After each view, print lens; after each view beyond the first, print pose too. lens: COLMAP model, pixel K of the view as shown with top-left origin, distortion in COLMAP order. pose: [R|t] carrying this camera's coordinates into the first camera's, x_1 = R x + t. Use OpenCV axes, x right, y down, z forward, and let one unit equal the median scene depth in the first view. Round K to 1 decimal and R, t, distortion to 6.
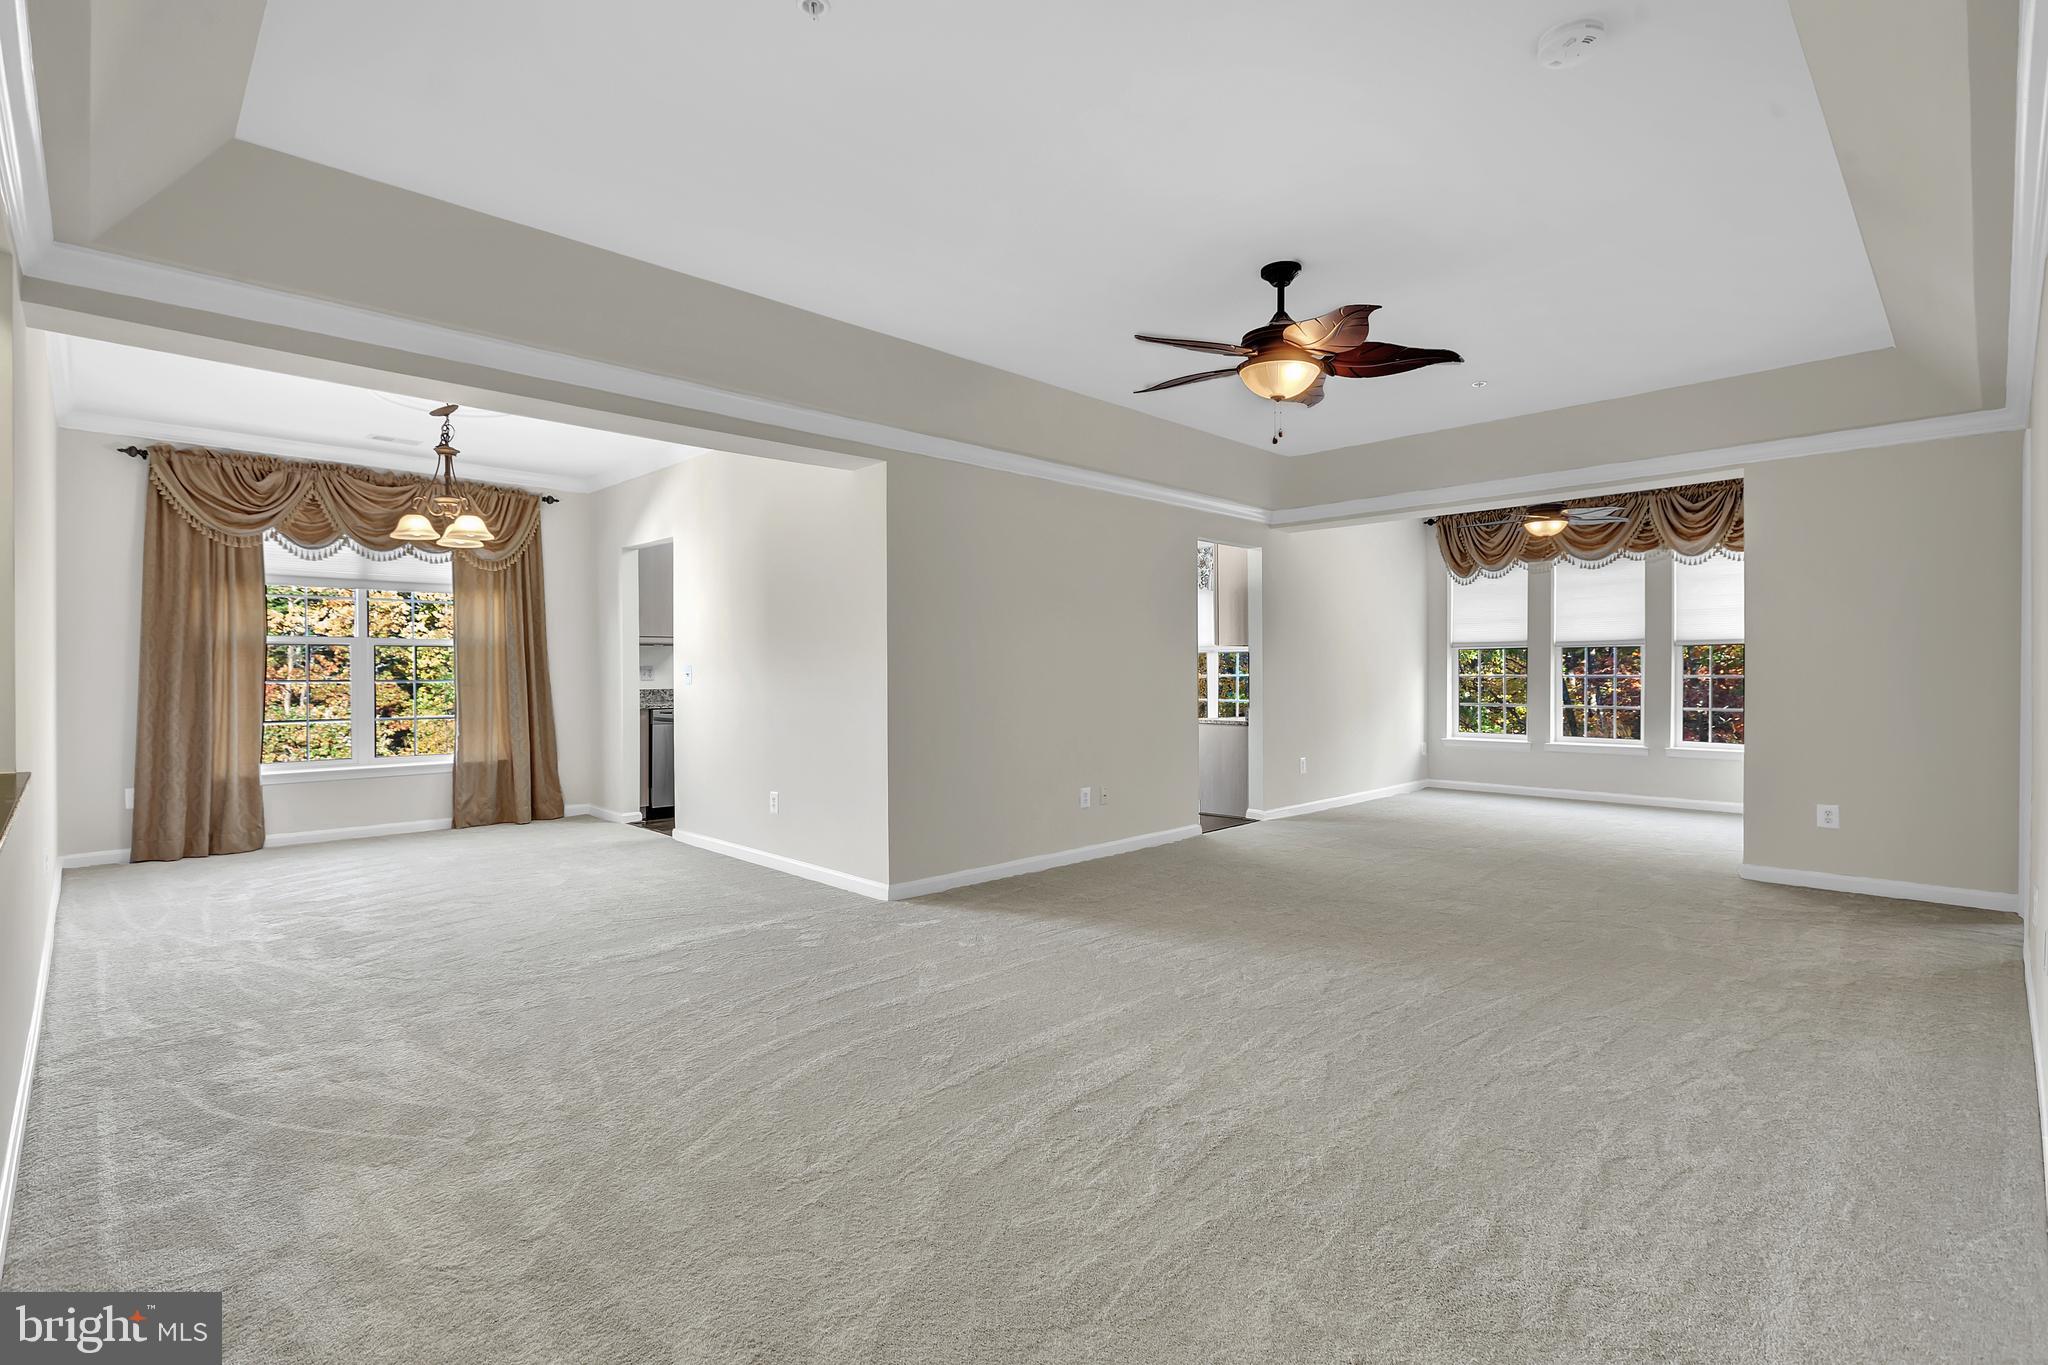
lens RADIAL K [[940.6, 0, 1024.0], [0, 940.6, 682.5], [0, 0, 1]] dist [-0.000142, 0.000014]
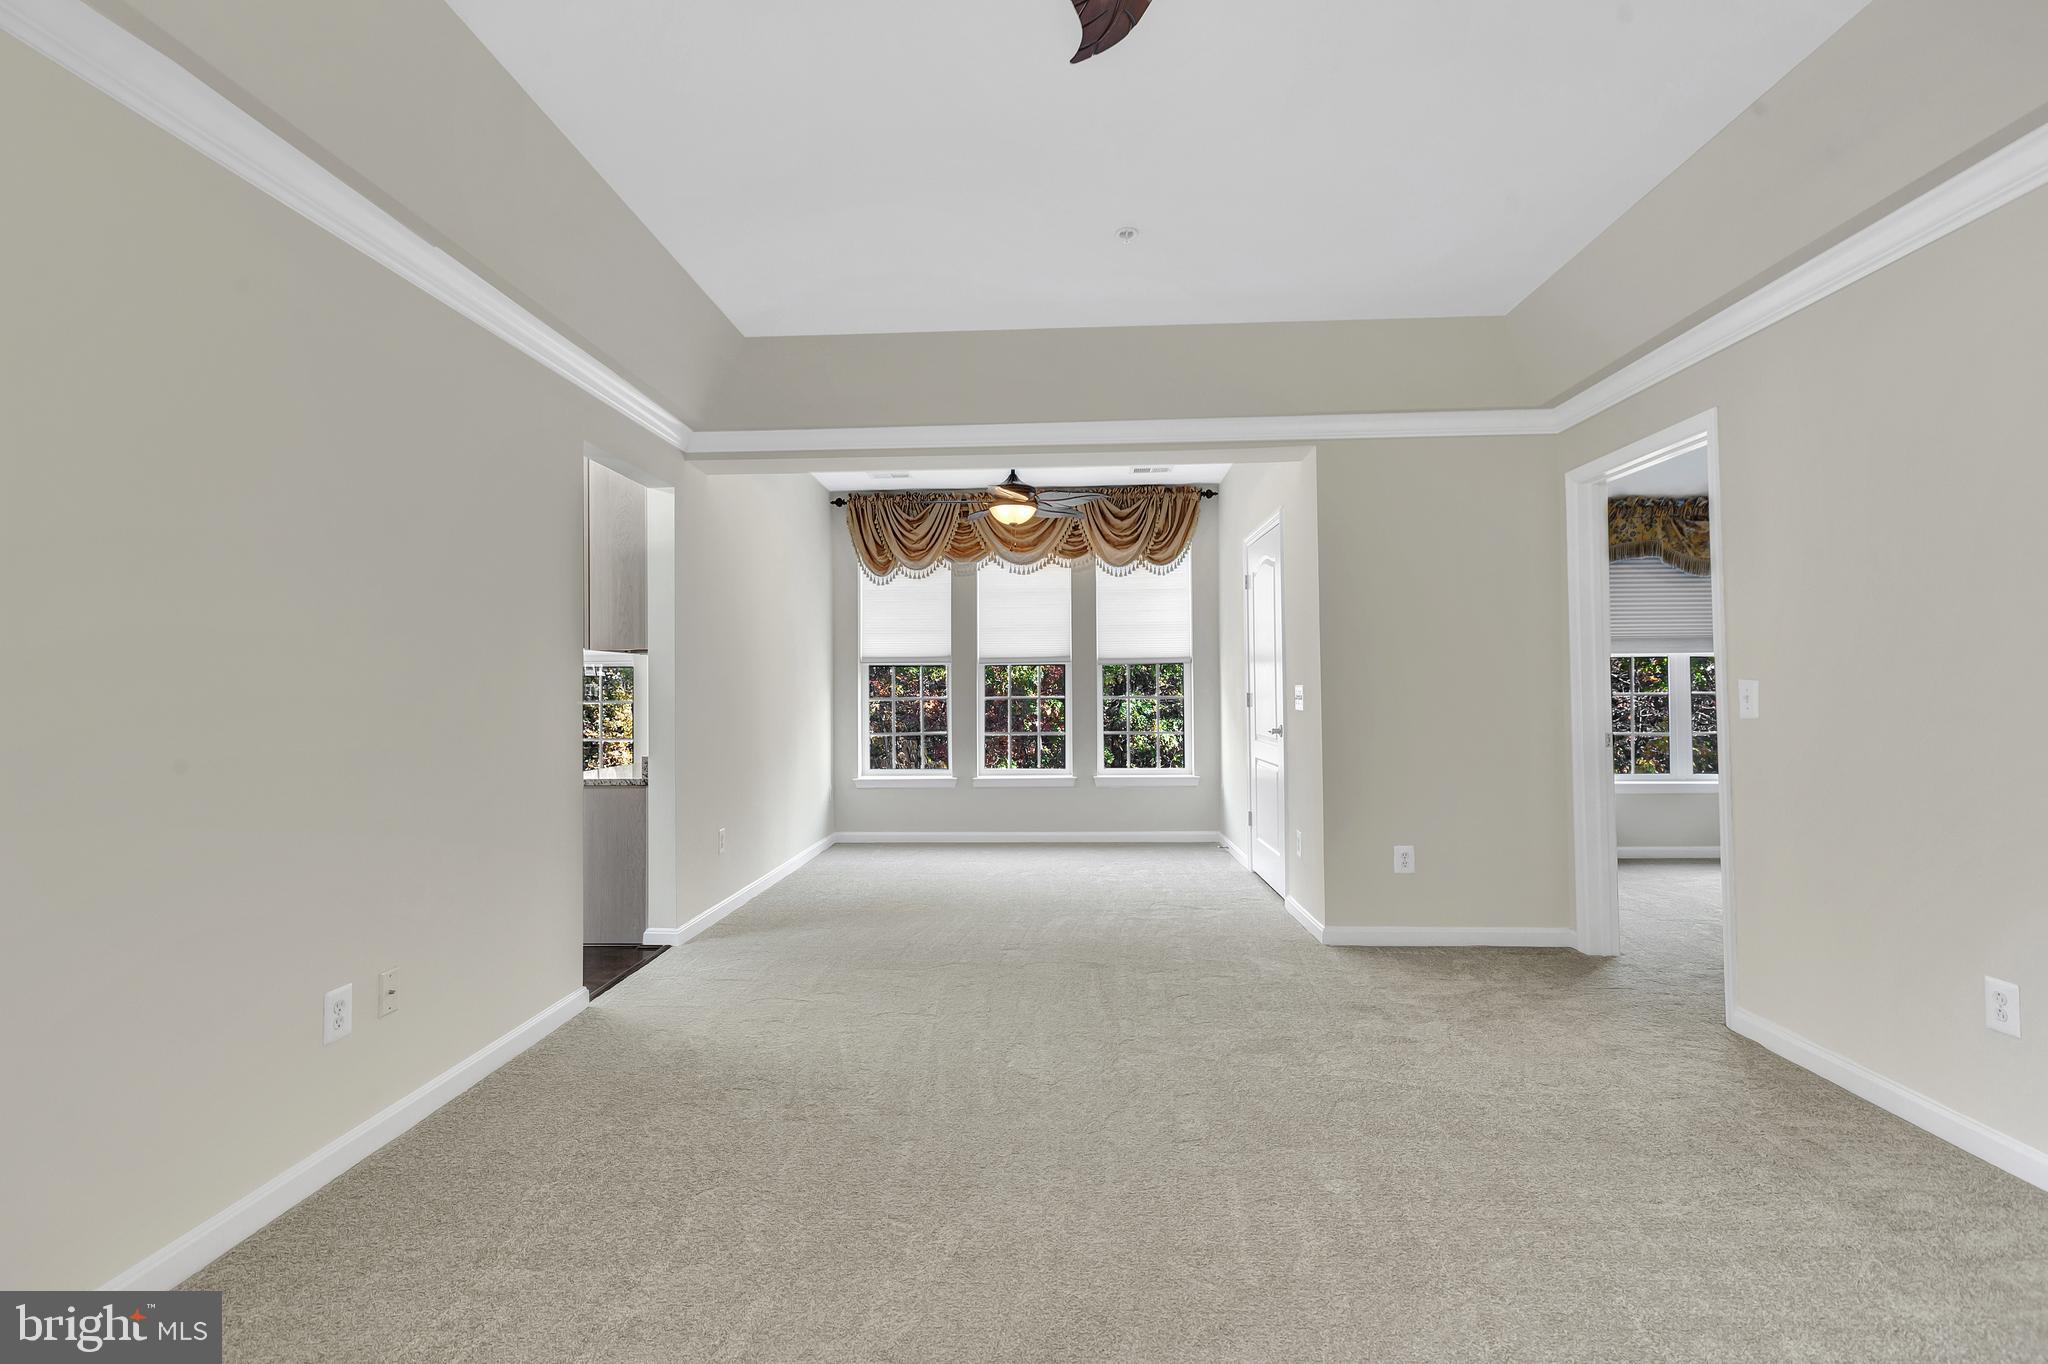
lens RADIAL K [[978.1, 0, 1017.3], [0, 978.1, 675.2], [0, 0, 1]] dist [0.004245, -0.000119]
pose [[0.734301, 0.008957, 0.678765, -0.012621], [0.012750, 0.999555, -0.026983, -0.005136], [-0.678704, 0.028468, 0.733860, 0.482615]]
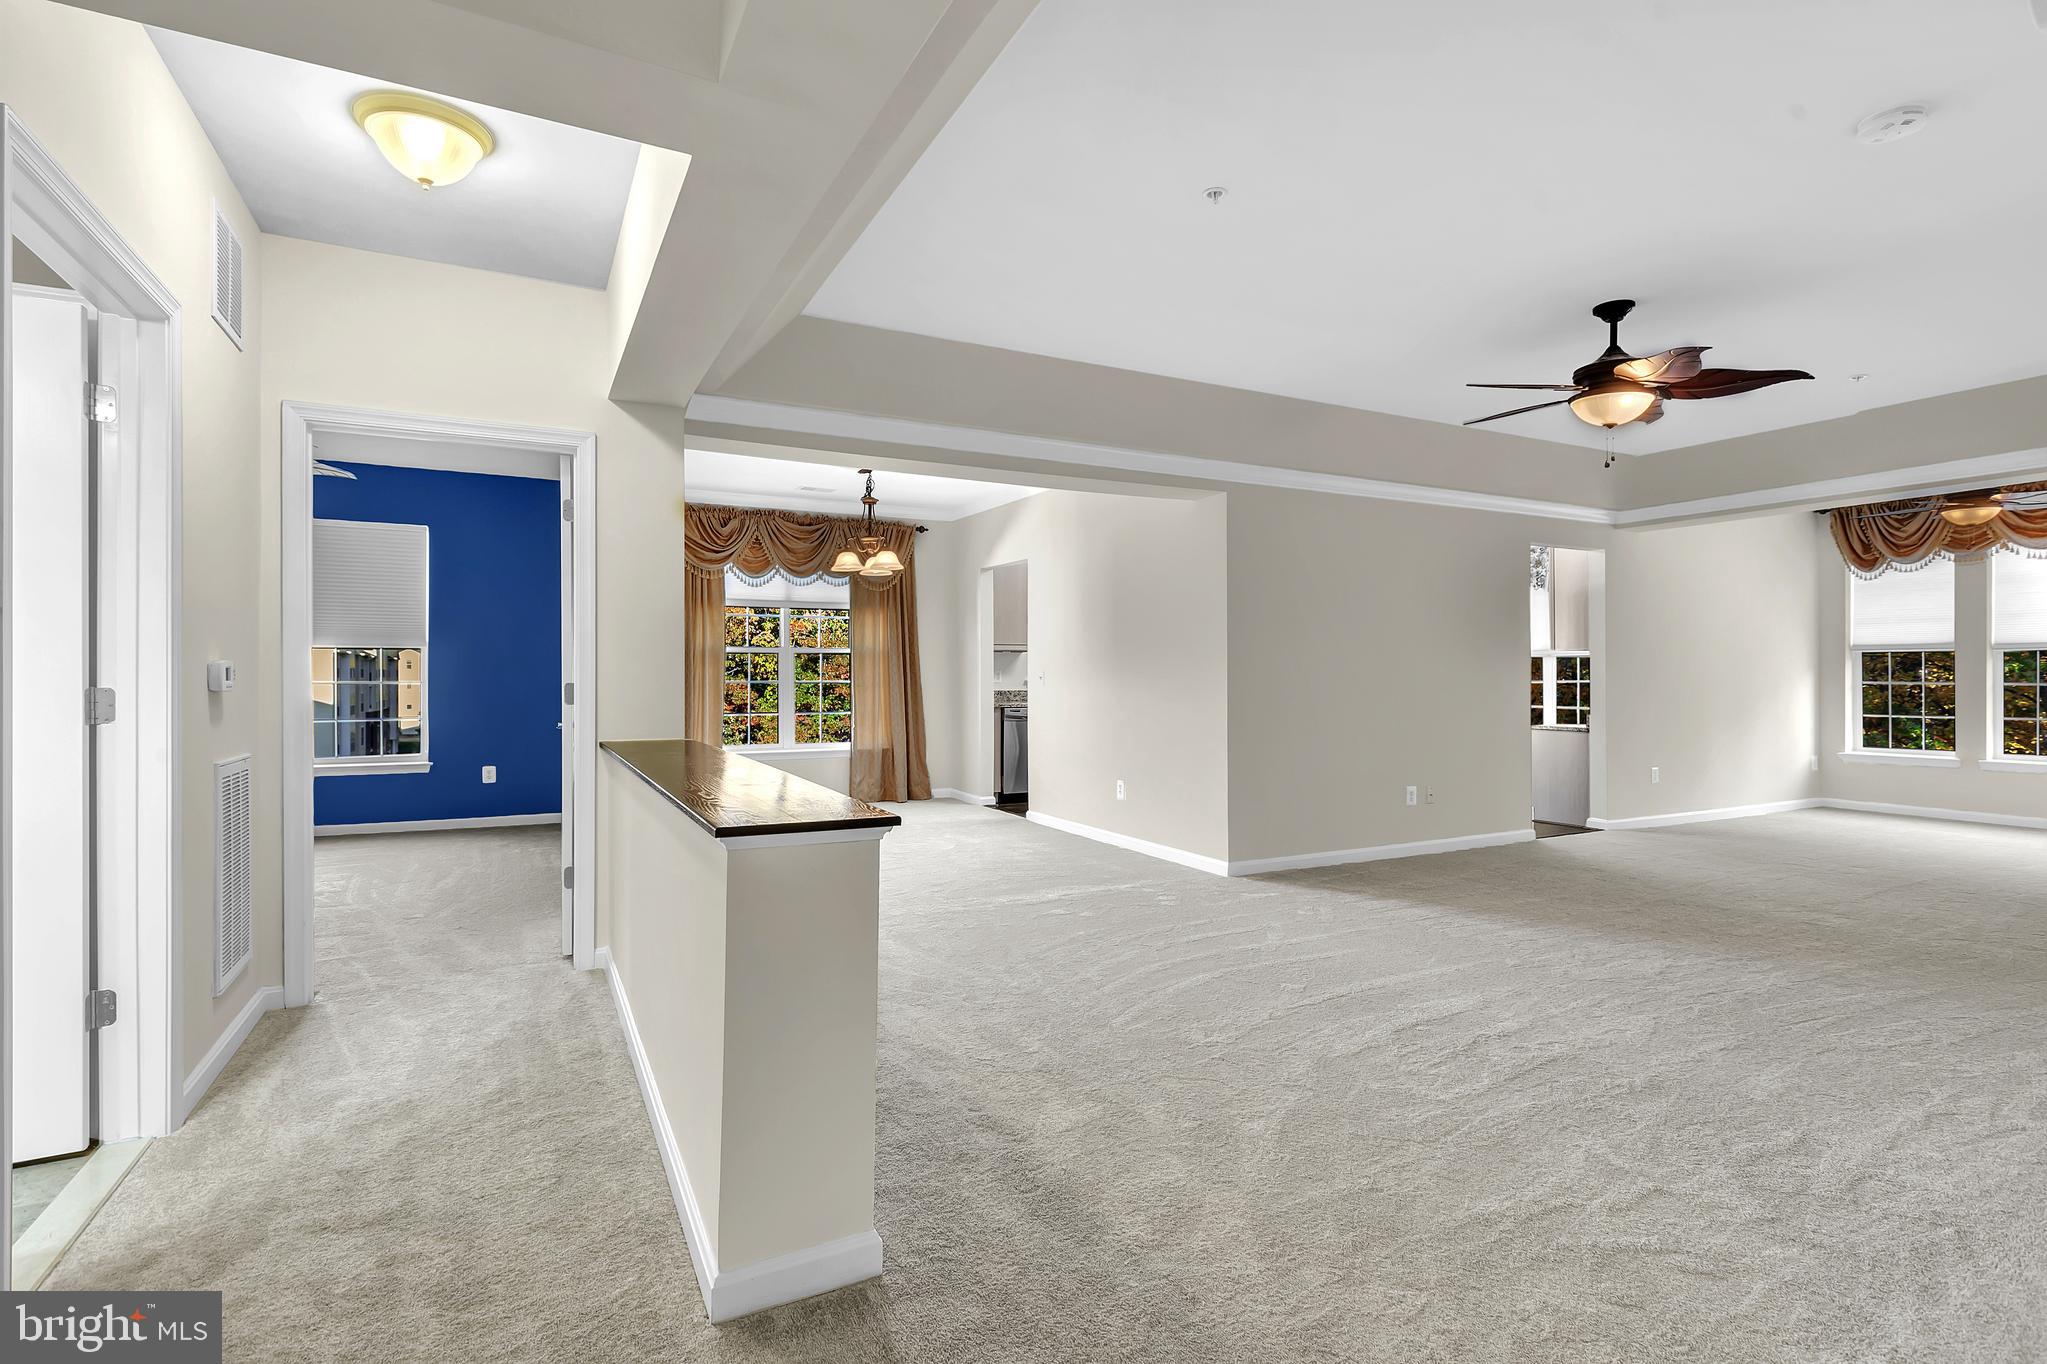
lens RADIAL K [[977.6, 0, 1016.8], [0, 977.6, 675.2], [0, 0, 1]] dist [0.004245, -0.000119]
pose [[0.953900, 0.002665, -0.300112, -0.028654], [-0.006560, 0.999907, -0.011973, 0.003425], [0.300053, 0.013390, 0.953829, -0.182664]]
